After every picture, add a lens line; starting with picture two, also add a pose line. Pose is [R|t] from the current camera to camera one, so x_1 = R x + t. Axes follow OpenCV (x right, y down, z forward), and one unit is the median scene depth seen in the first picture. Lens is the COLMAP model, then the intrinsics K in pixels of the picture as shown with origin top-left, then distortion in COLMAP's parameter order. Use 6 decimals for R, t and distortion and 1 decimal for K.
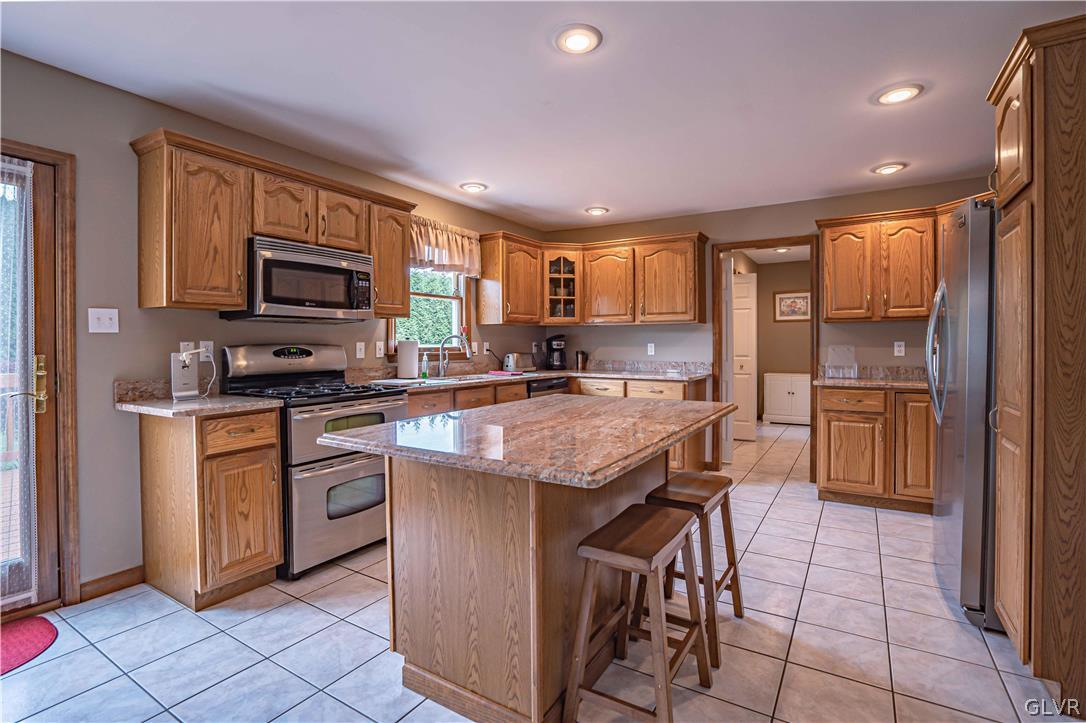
lens RADIAL K [[512.9, 0, 545.1], [0, 512.9, 347.8], [0, 0, 1]] dist [-0.048883, 0.014117]
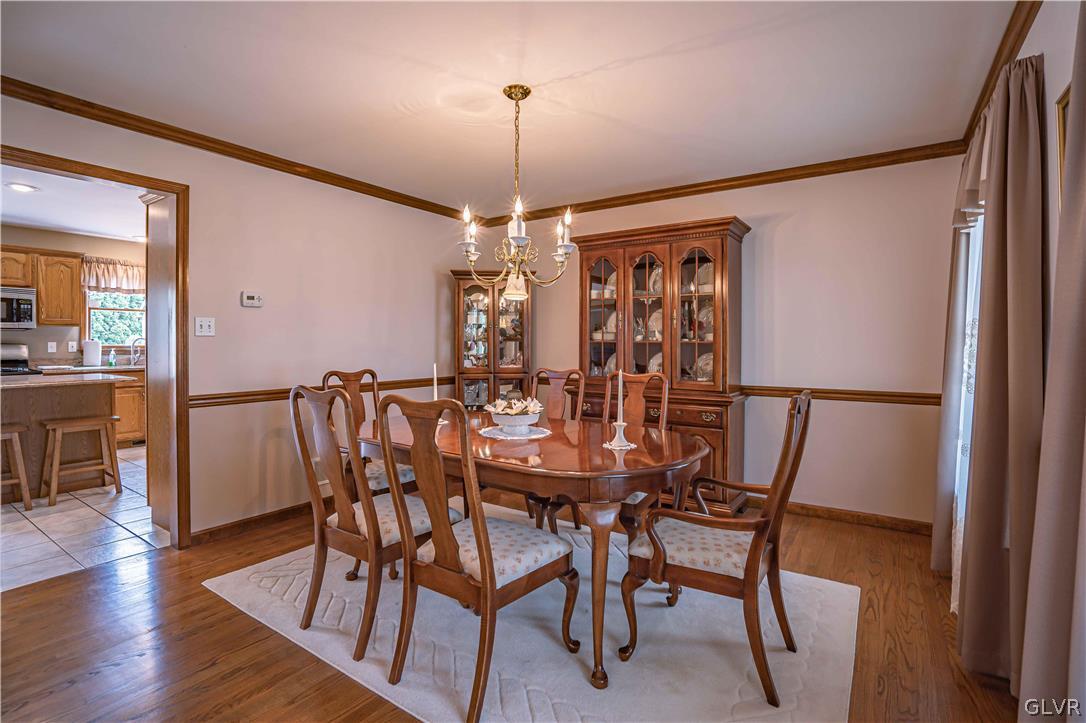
lens RADIAL K [[512.9, 0, 545.1], [0, 512.9, 347.8], [0, 0, 1]] dist [-0.048883, 0.014117]
pose [[0.999366, 0.007418, -0.034811, 1.047661], [-0.007244, 0.999961, 0.005138, -0.010698], [0.034848, -0.004883, 0.999381, -0.400414]]
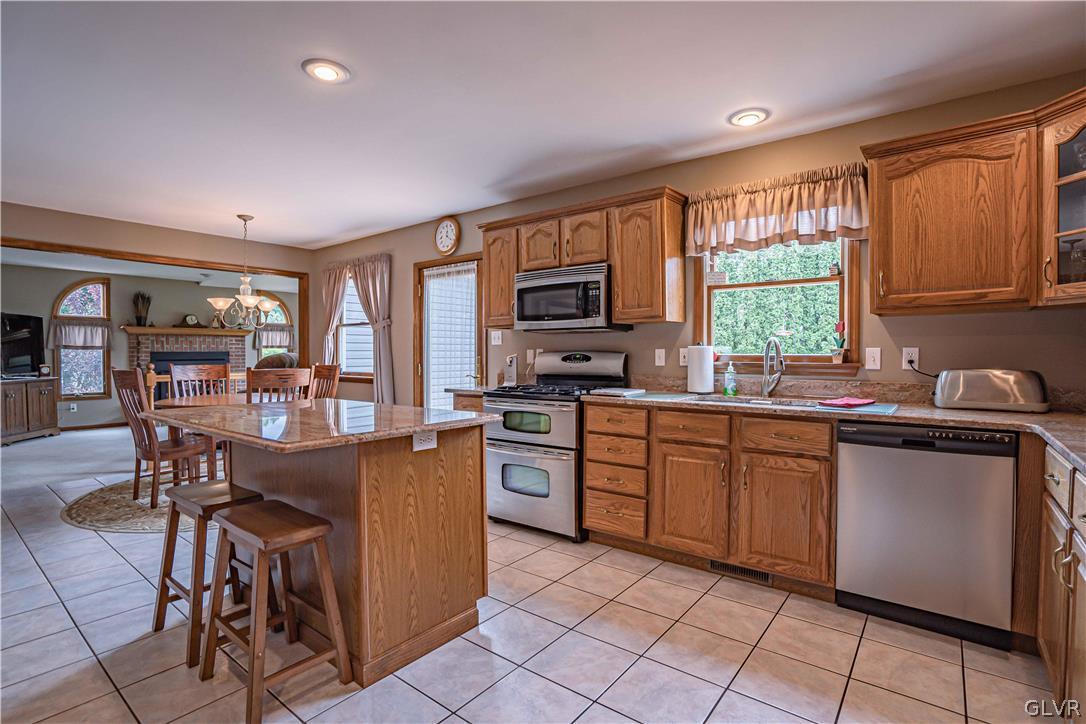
lens RADIAL K [[509.6, 0, 543.0], [0, 509.6, 362.0], [0, 0, 1]] dist [-0.044568, 0.001106]
pose [[-0.100494, 0.021470, -0.994706, 0.527856], [-0.006238, 0.999734, 0.022209, -0.005574], [0.994918, 0.008437, -0.100333, 0.773435]]
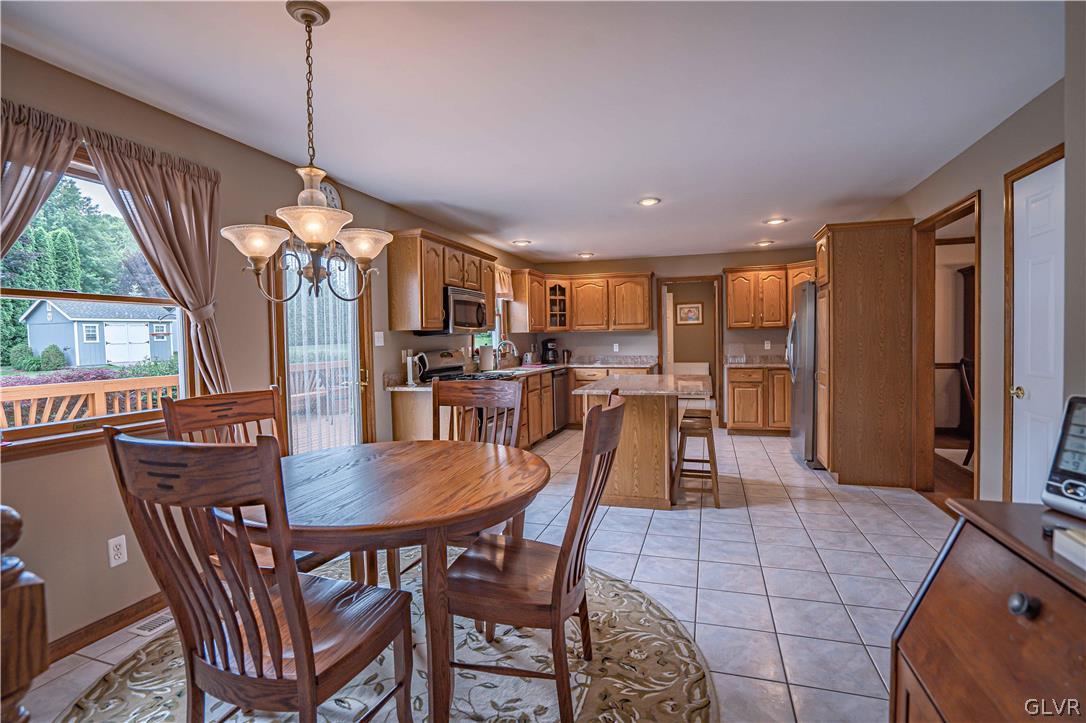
lens RADIAL K [[512.9, 0, 545.1], [0, 512.9, 347.8], [0, 0, 1]] dist [-0.048883, 0.014117]
pose [[0.969009, -0.019235, 0.246277, -0.439195], [0.017498, 0.999804, 0.009239, -0.017003], [-0.246406, -0.004644, 0.969155, -0.471142]]
